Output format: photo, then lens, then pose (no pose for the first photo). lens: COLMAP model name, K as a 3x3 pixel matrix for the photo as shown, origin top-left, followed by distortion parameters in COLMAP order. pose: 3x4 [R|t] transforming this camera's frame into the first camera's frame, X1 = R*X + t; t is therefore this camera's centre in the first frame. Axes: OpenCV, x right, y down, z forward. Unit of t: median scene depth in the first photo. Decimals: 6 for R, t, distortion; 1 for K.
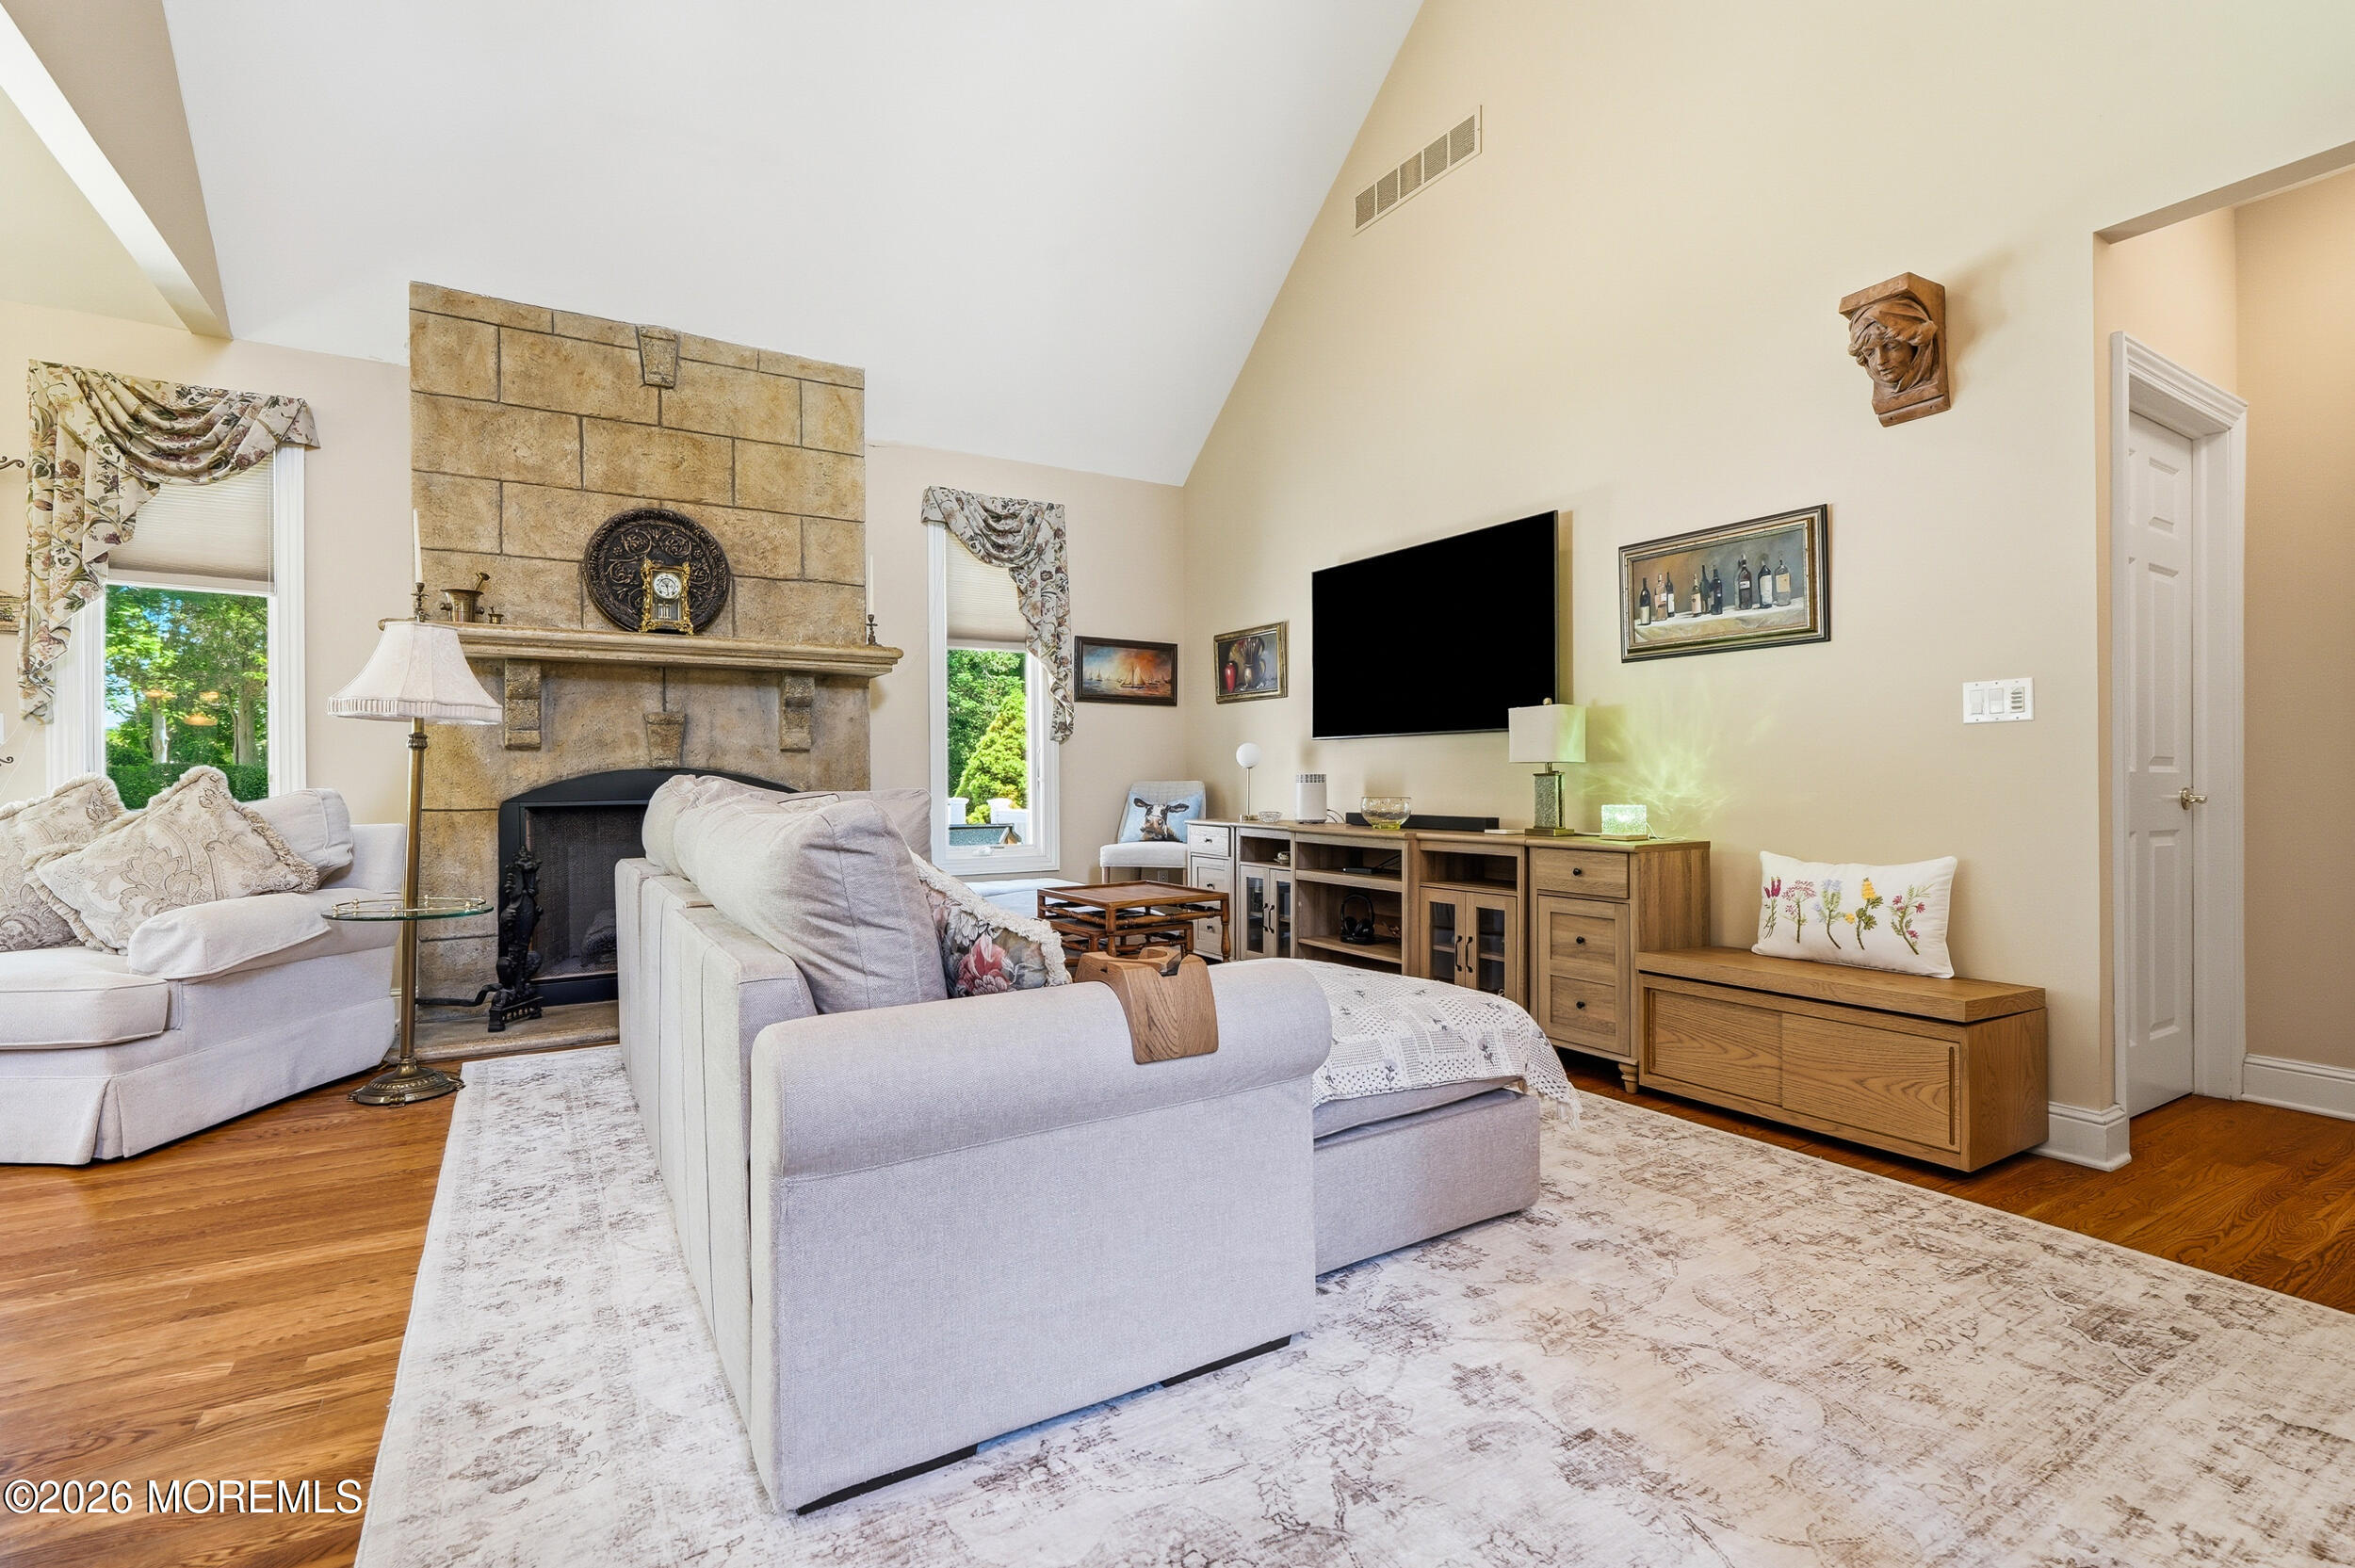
lens RADIAL K [[1072.6, 0, 1176.4], [0, 1072.6, 778.8], [0, 0, 1]] dist [-0.010373, 0.004825]
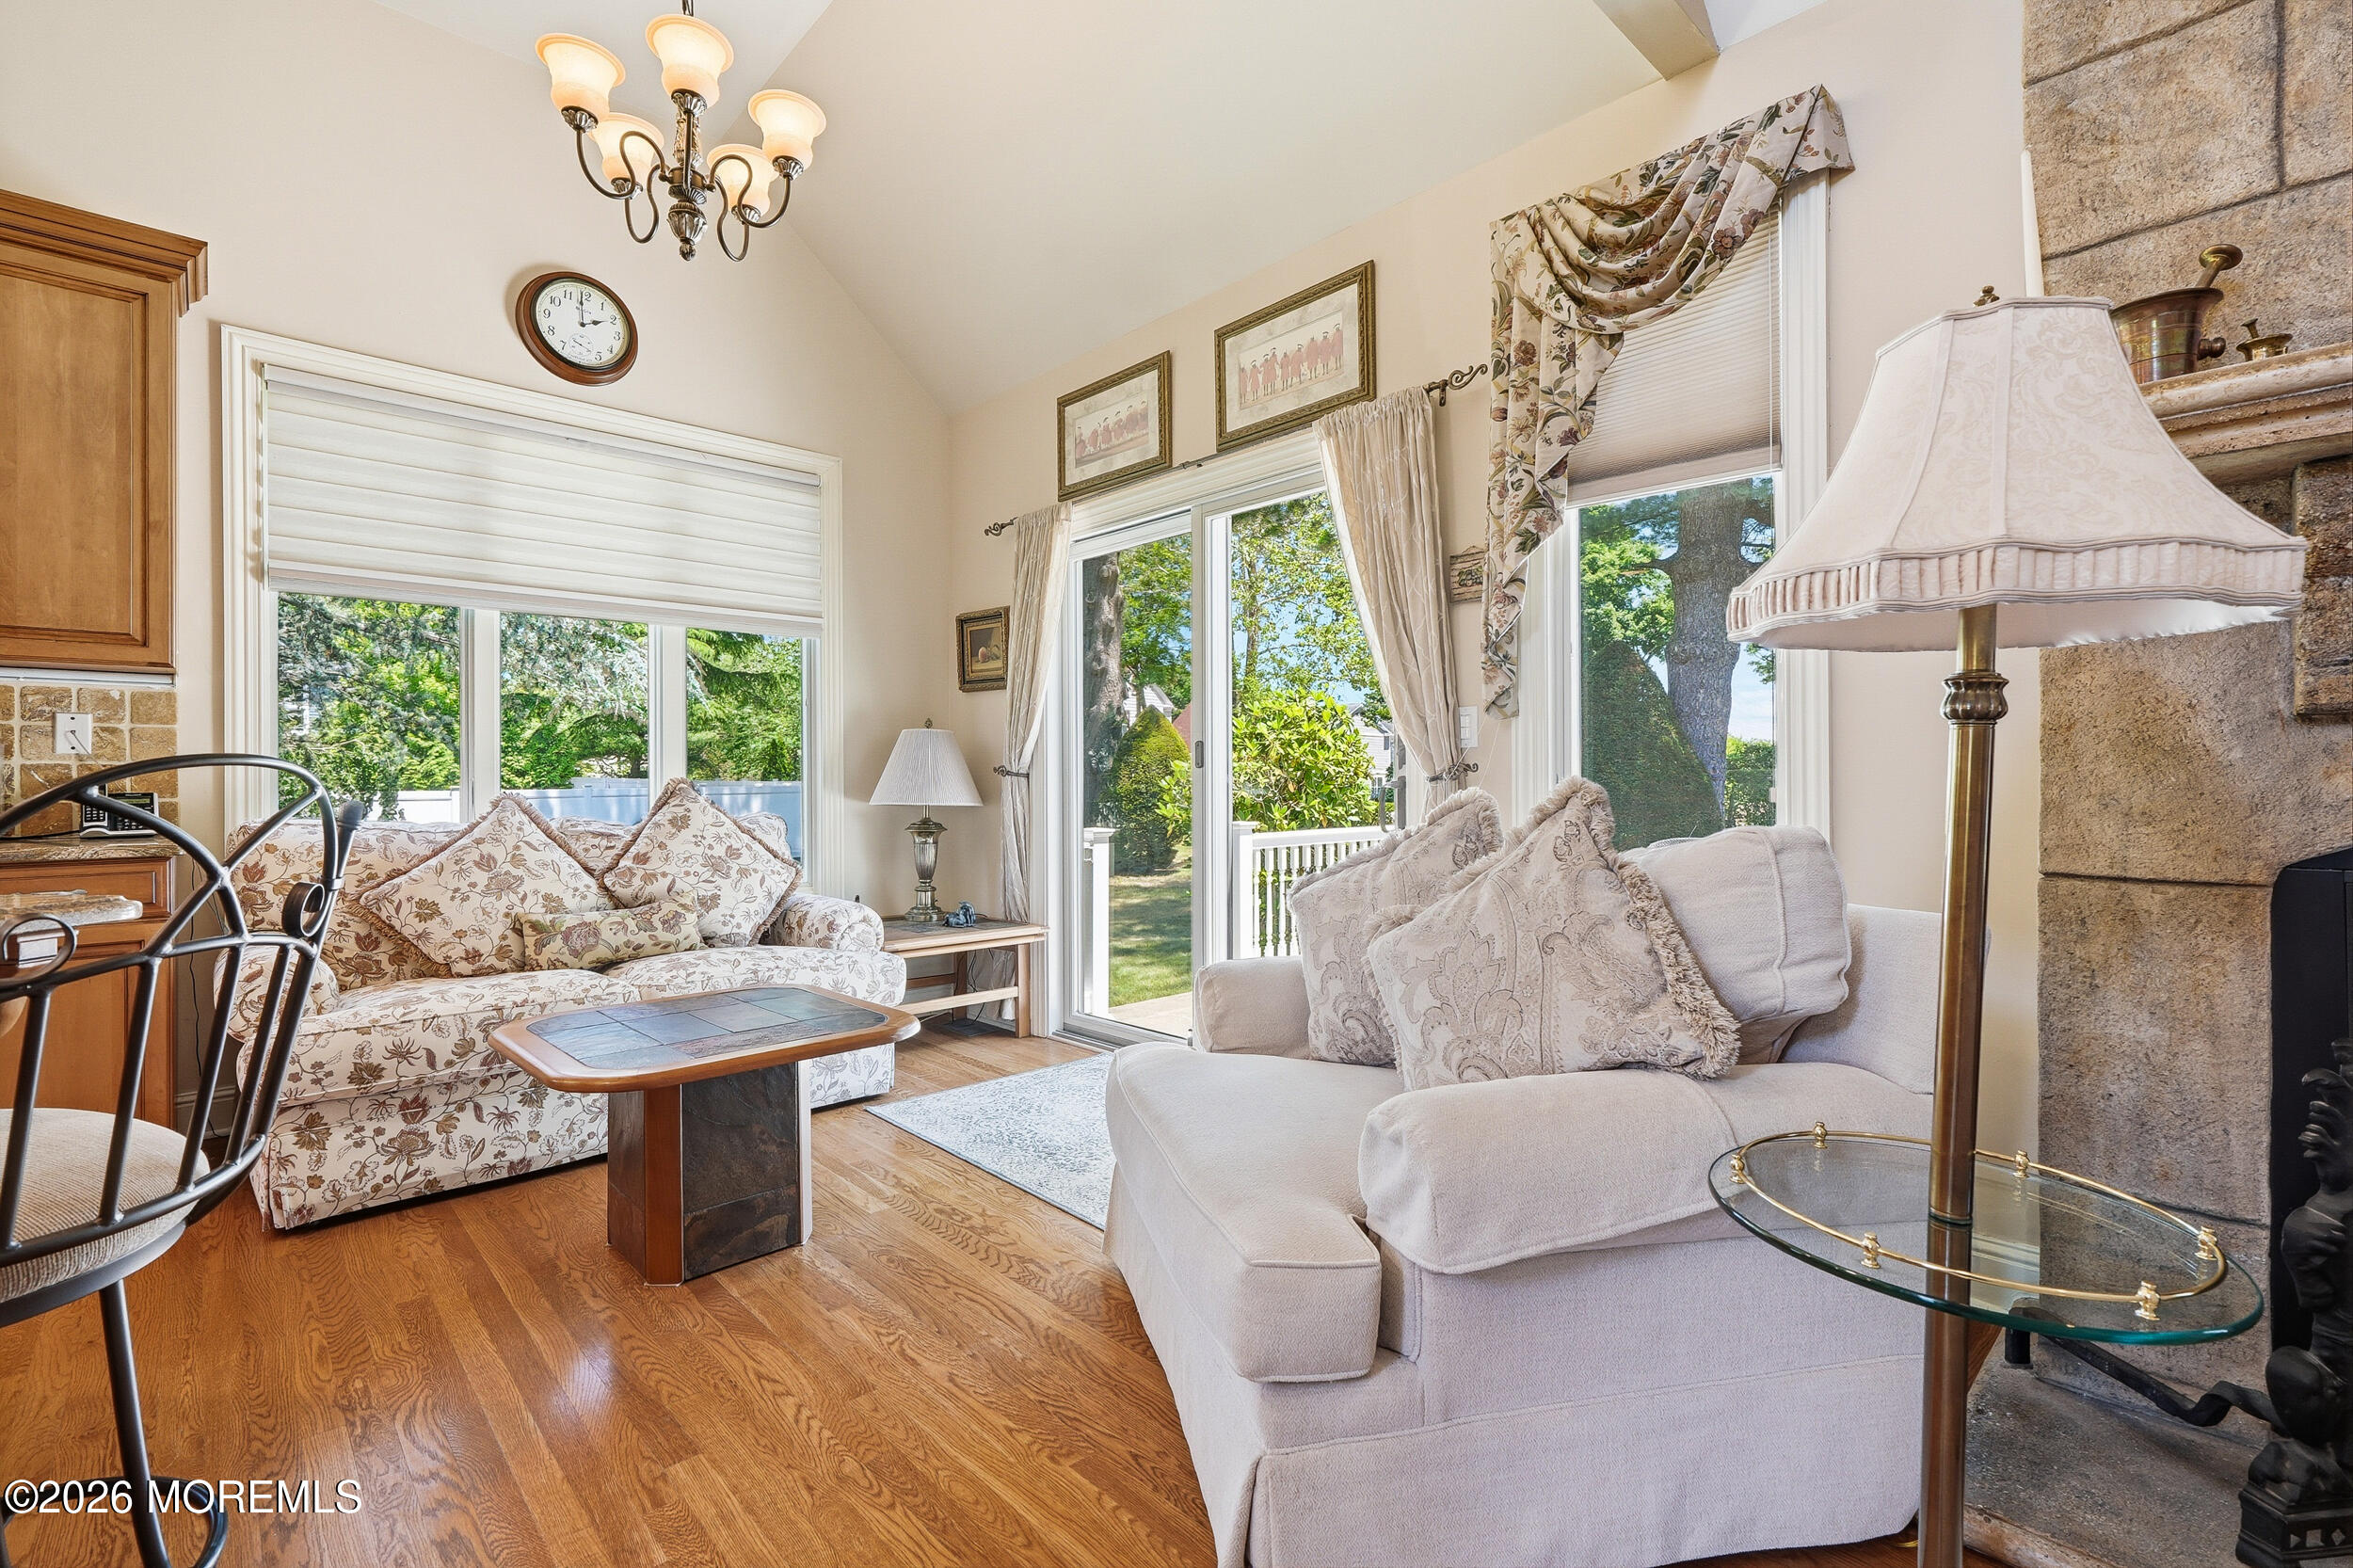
lens RADIAL K [[1049.9, 0, 1169.8], [0, 1049.9, 780.8], [0, 0, 1]] dist [-0.010199, 0.004657]
pose [[0.200798, 0.002719, -0.979629, -0.370742], [0.001326, 0.999994, 0.003048, -0.009680], [0.979632, -0.001911, 0.200793, 0.575723]]
